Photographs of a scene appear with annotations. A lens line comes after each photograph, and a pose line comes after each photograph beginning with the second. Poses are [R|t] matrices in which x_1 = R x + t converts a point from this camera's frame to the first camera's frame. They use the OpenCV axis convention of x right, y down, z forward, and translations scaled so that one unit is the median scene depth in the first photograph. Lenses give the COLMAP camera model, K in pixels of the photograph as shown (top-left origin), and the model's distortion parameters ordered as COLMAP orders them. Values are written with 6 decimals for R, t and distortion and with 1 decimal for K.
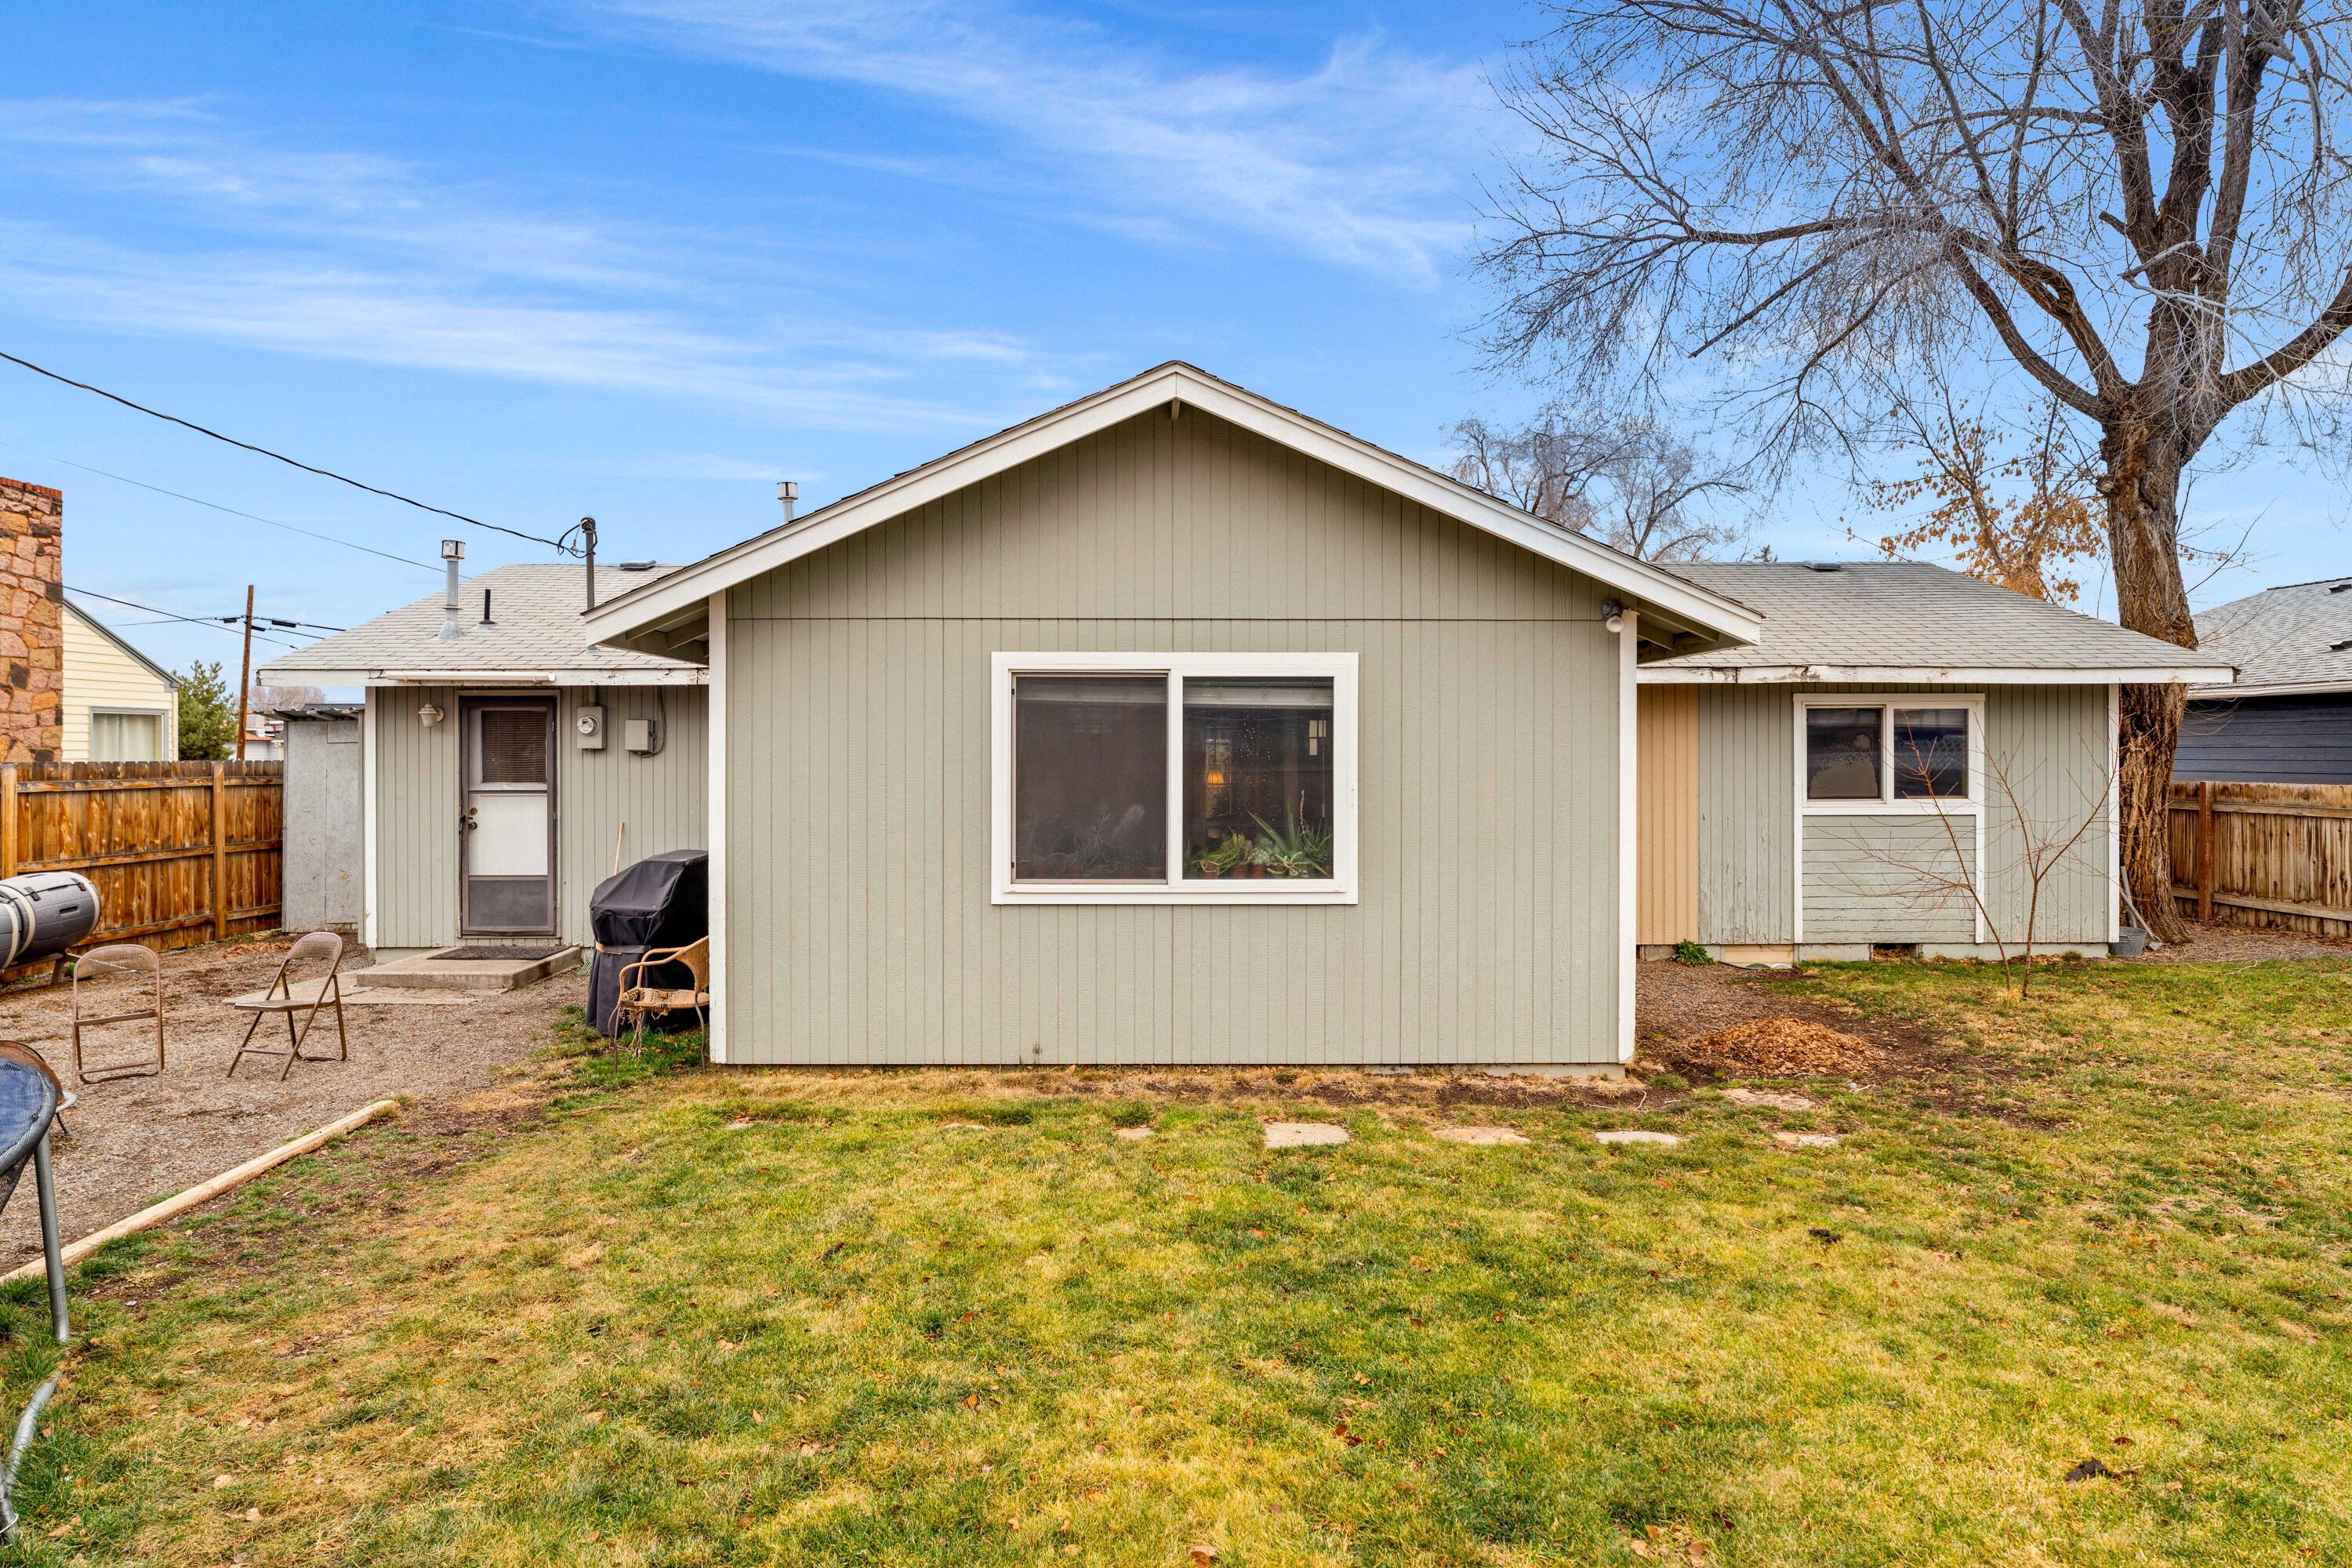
lens RADIAL K [[1274.5, 0, 1174.7], [0, 1274.5, 765.9], [0, 0, 1]] dist [0.007693, 0.001066]
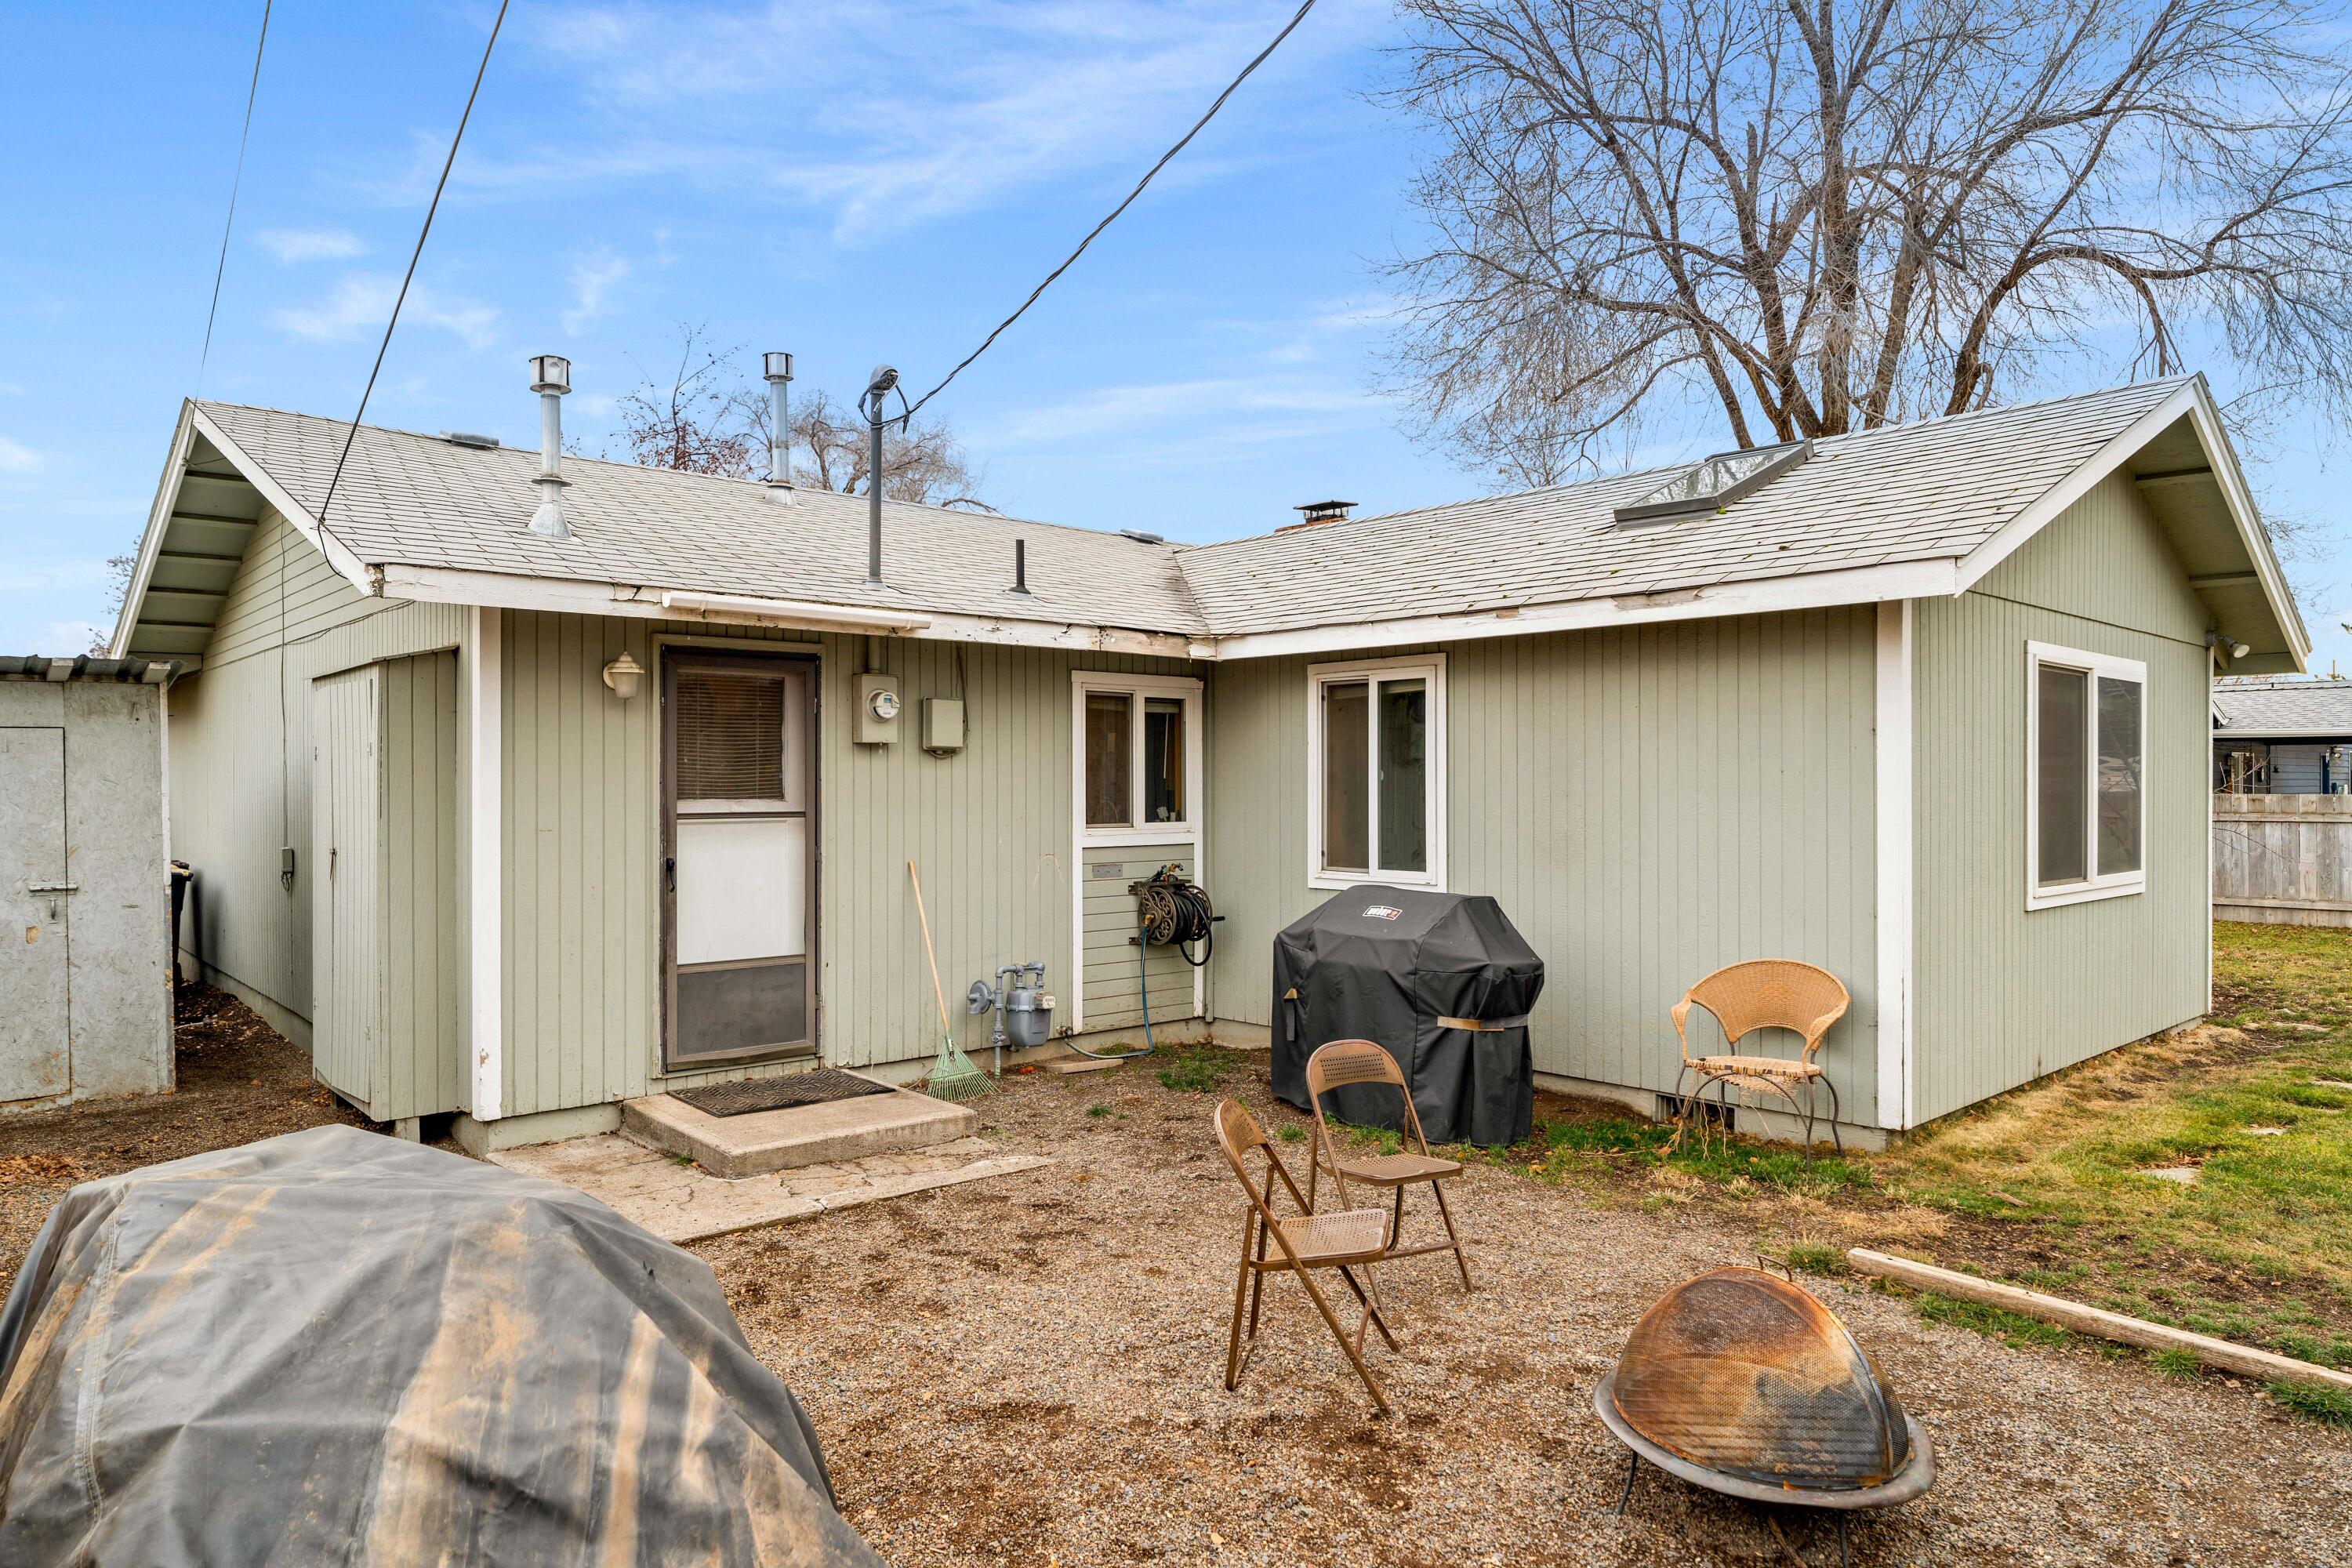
lens RADIAL K [[1437.1, 0, 1181.1], [0, 1437.1, 788.8], [0, 0, 1]] dist [-0.003494, 0.000953]
pose [[0.764244, -0.000464, 0.644927, -0.775991], [0.002446, 0.999995, -0.002180, 0.010897], [-0.644922, 0.003244, 0.764241, 0.371933]]
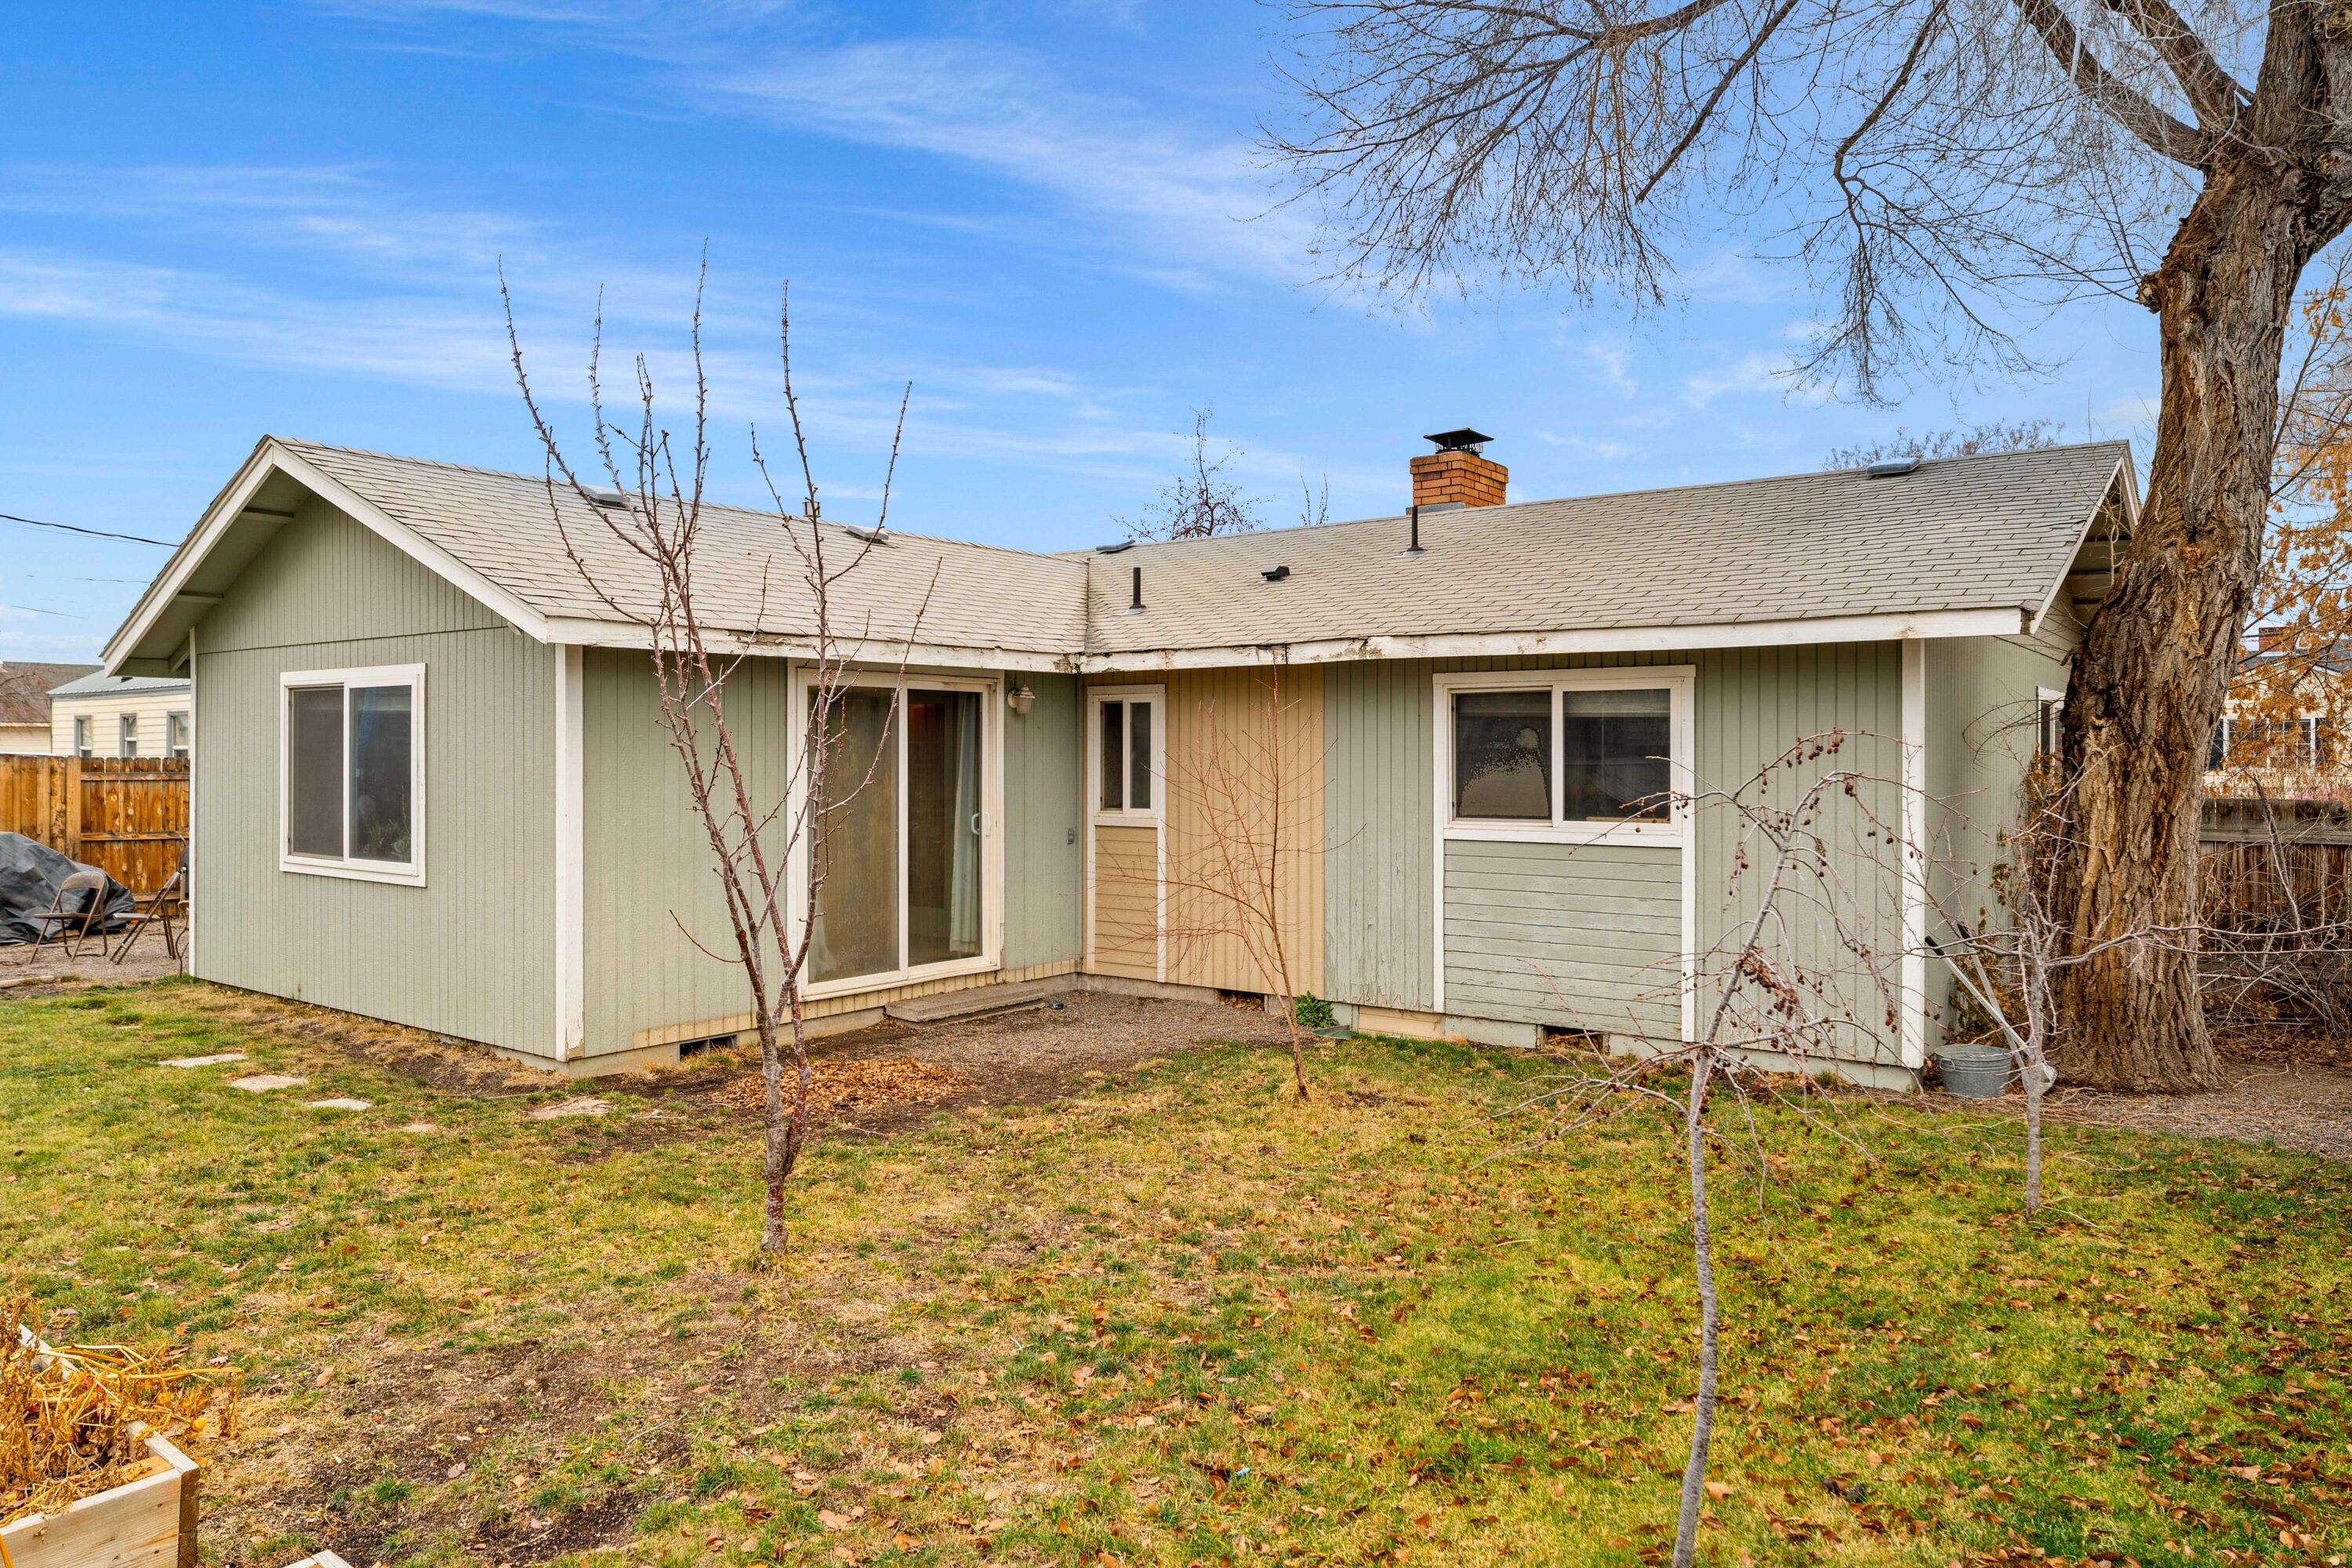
lens RADIAL K [[1437.1, 0, 1178.4], [0, 1437.1, 778.8], [0, 0, 1]] dist [-0.003494, 0.000953]
pose [[0.799475, 0.011706, -0.600586, 0.866563], [-0.006100, 0.999917, 0.011369, -0.004534], [0.600669, -0.005426, 0.799479, 0.248945]]
